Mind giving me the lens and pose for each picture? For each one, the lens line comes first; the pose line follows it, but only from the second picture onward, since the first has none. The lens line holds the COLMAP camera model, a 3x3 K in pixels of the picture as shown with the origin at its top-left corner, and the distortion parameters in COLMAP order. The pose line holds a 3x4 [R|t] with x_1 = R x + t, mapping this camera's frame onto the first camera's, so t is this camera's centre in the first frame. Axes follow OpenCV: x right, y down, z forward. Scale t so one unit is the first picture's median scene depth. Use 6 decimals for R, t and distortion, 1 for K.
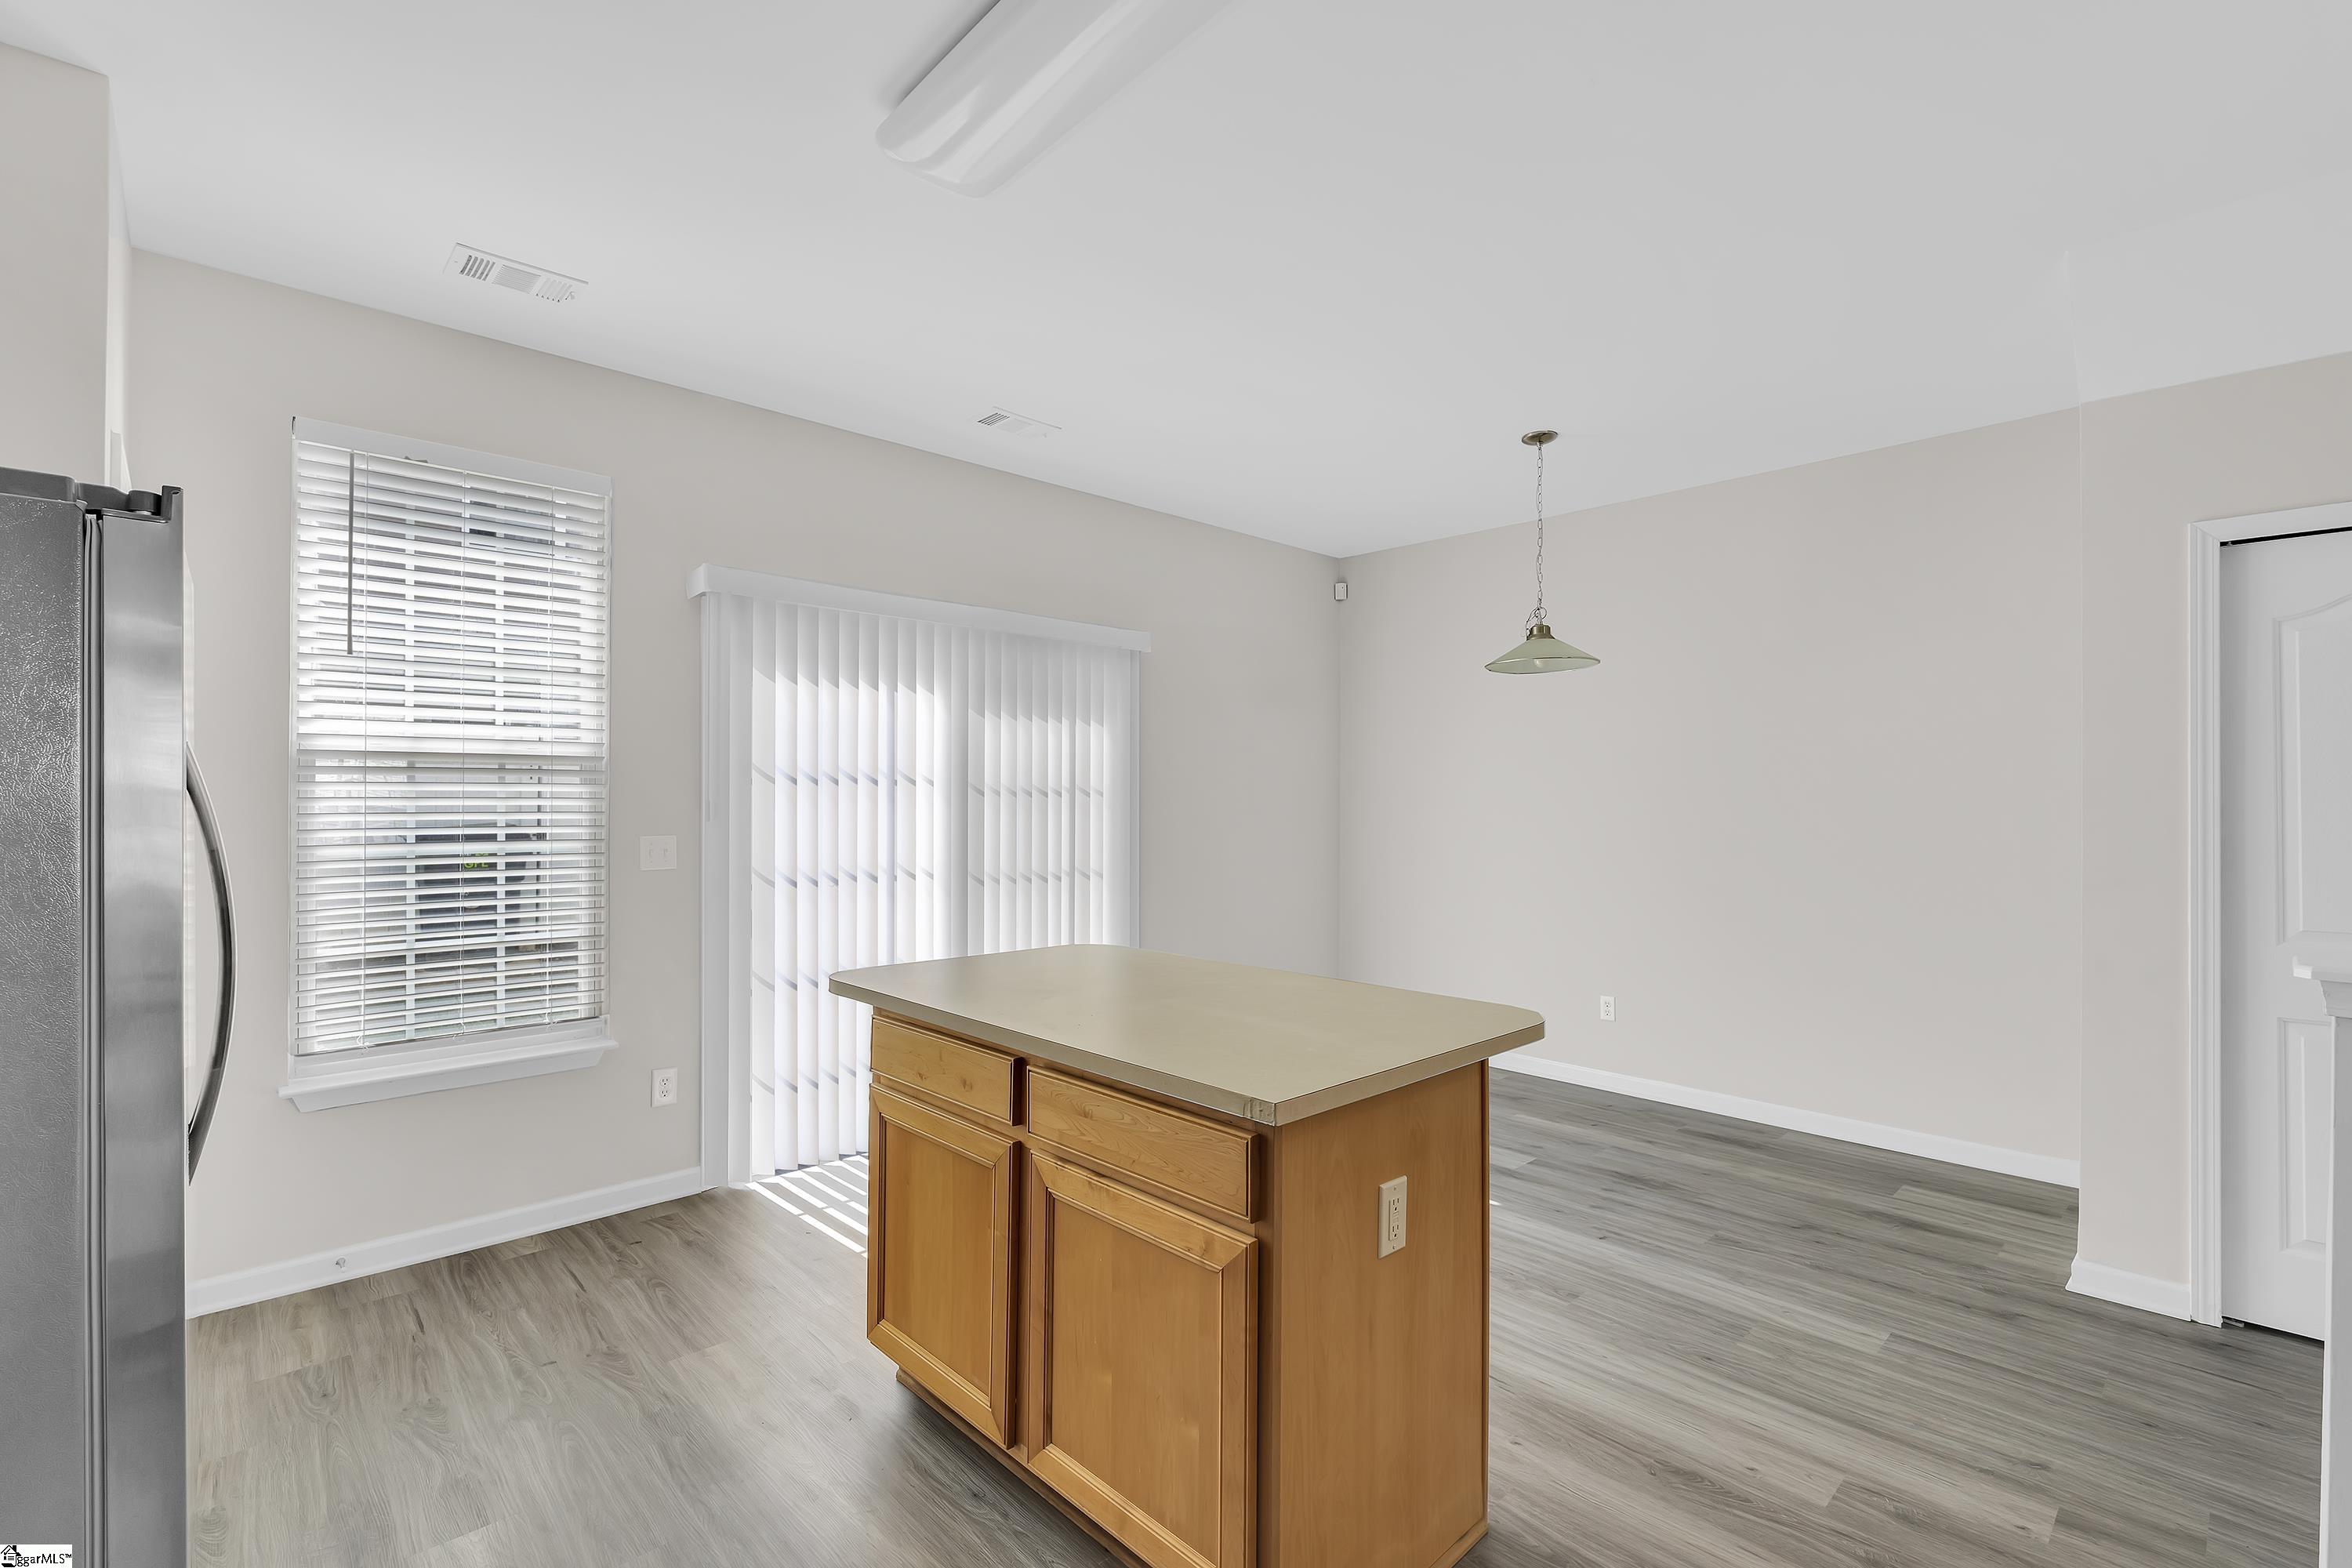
lens RADIAL K [[1046.6, 0, 1179.2], [0, 1046.6, 797.5], [0, 0, 1]] dist [-0.005135, -0.000274]
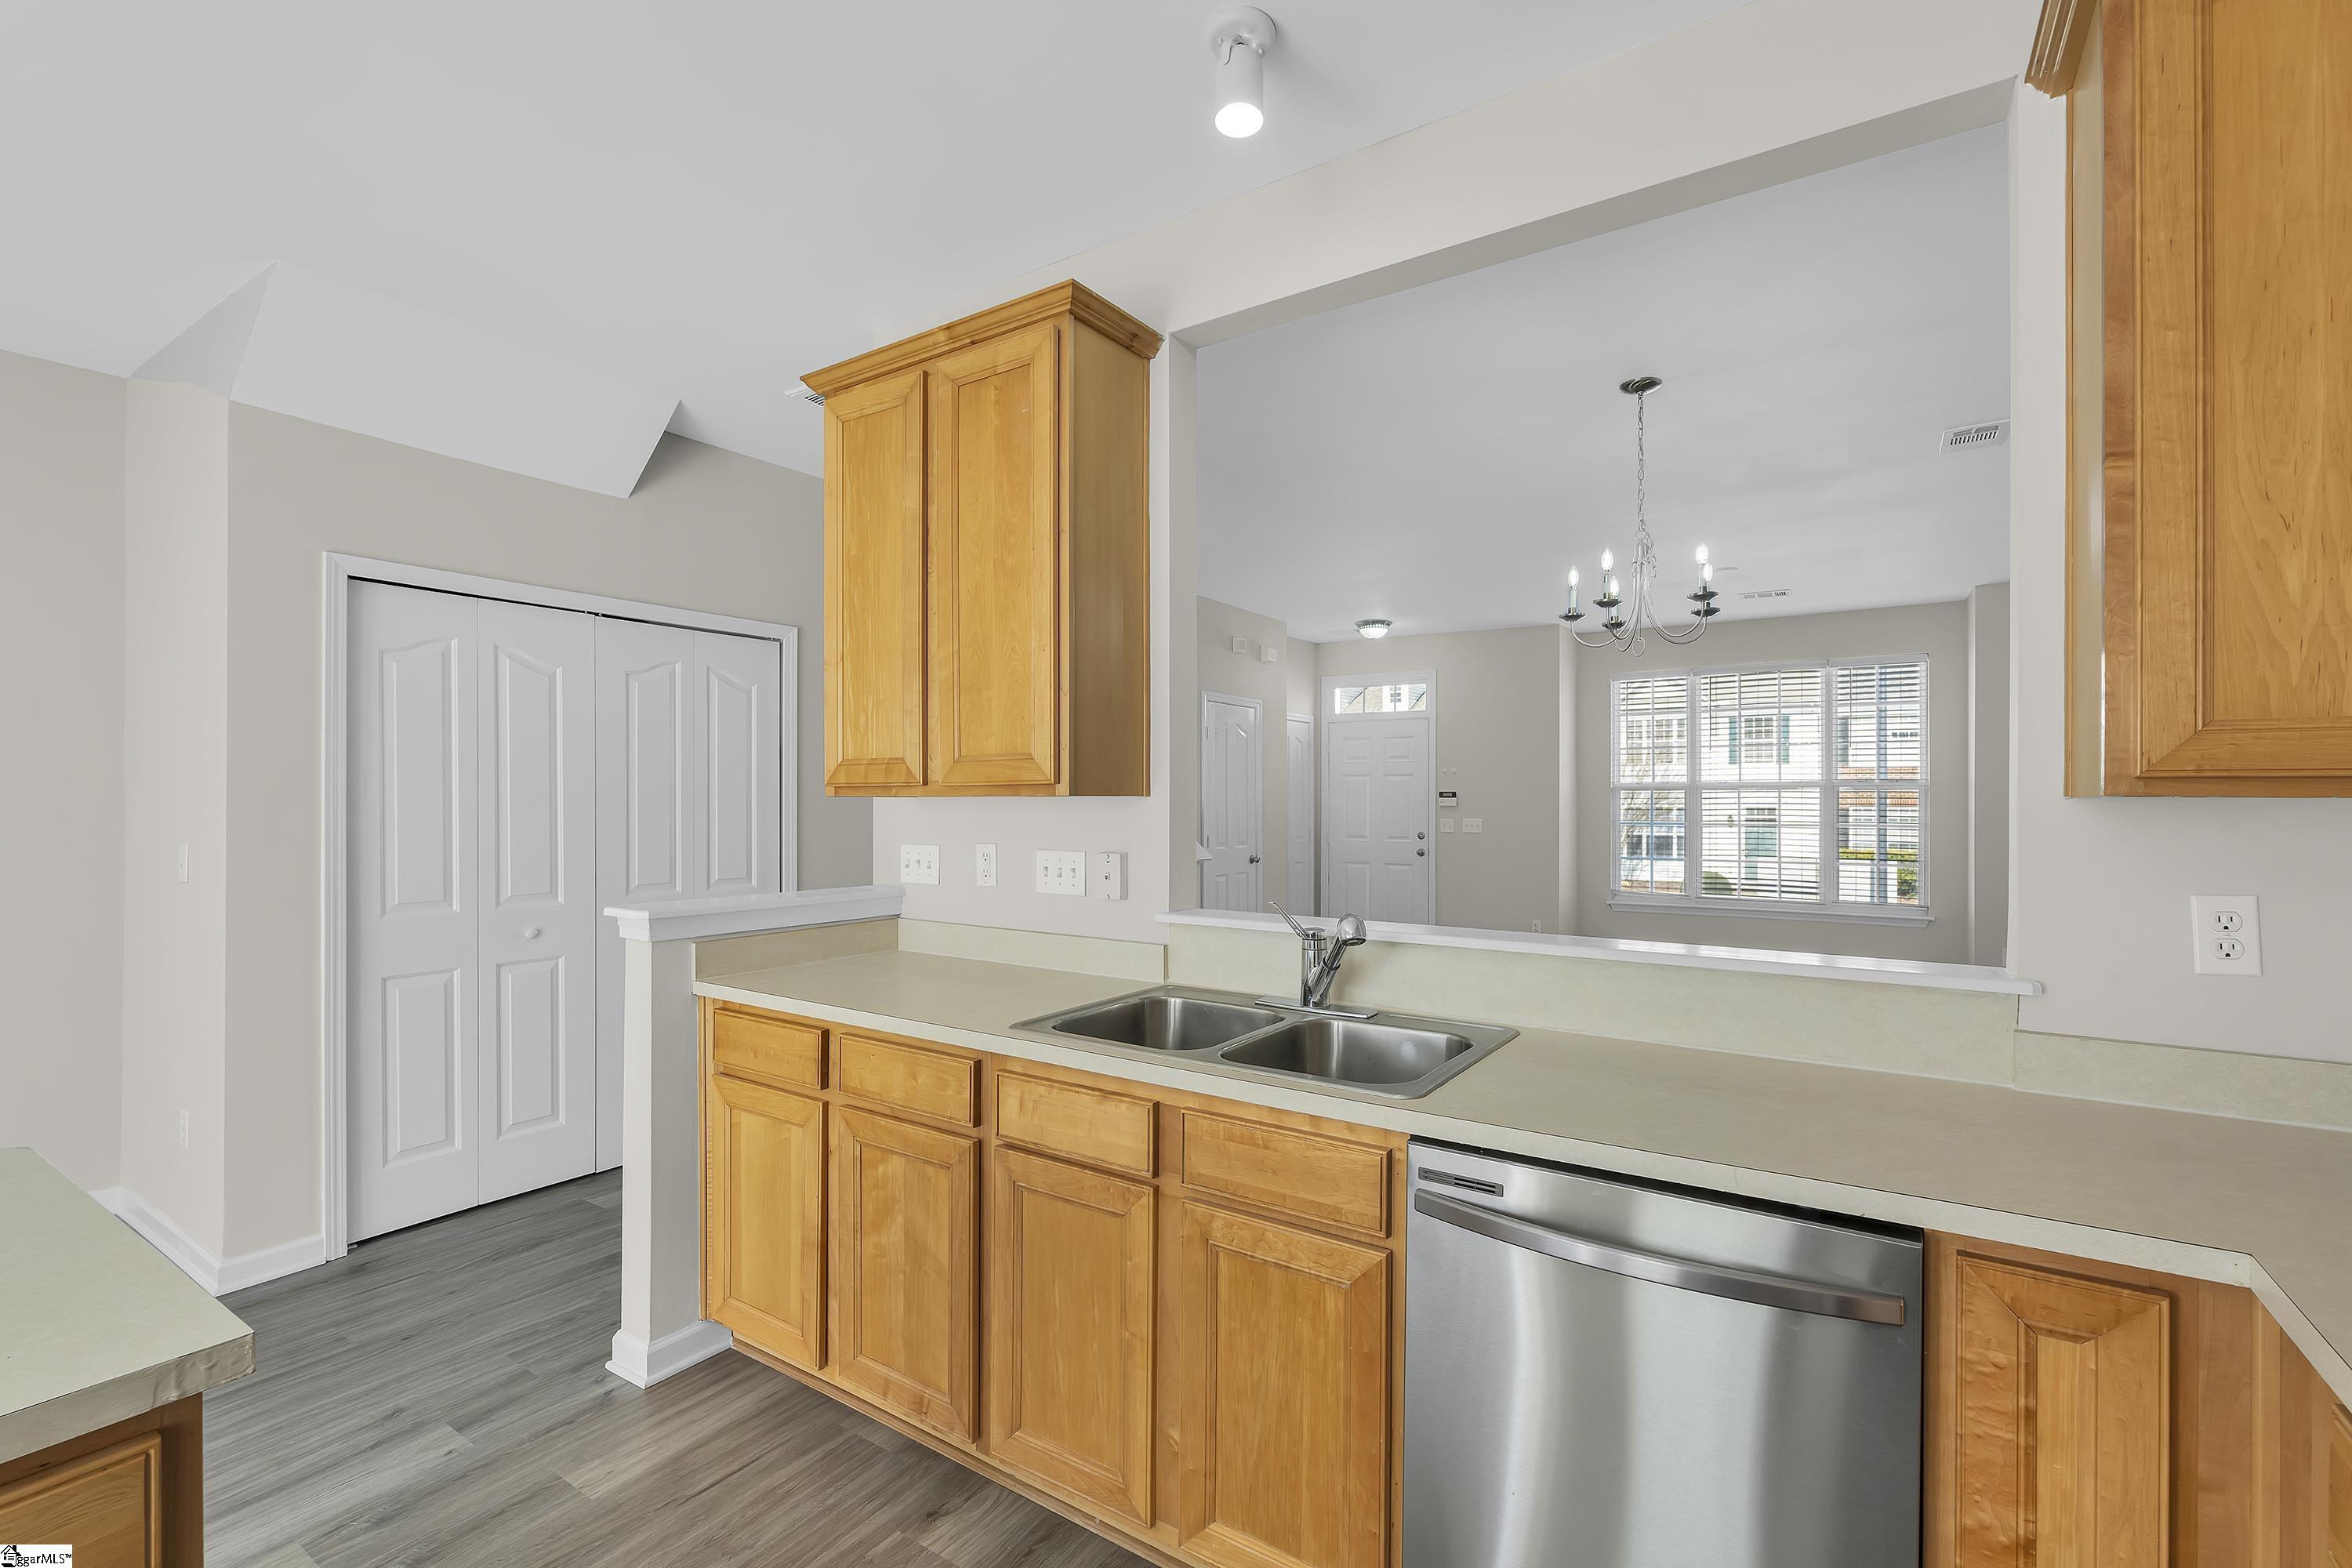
lens RADIAL K [[1046.6, 0, 1171.8], [0, 1046.6, 787.1], [0, 0, 1]] dist [-0.005135, -0.000274]
pose [[-0.213431, 0.003391, 0.976952, -0.413482], [0.004466, 0.999987, -0.002495, -0.003088], [-0.976948, 0.003831, -0.213443, 0.445296]]
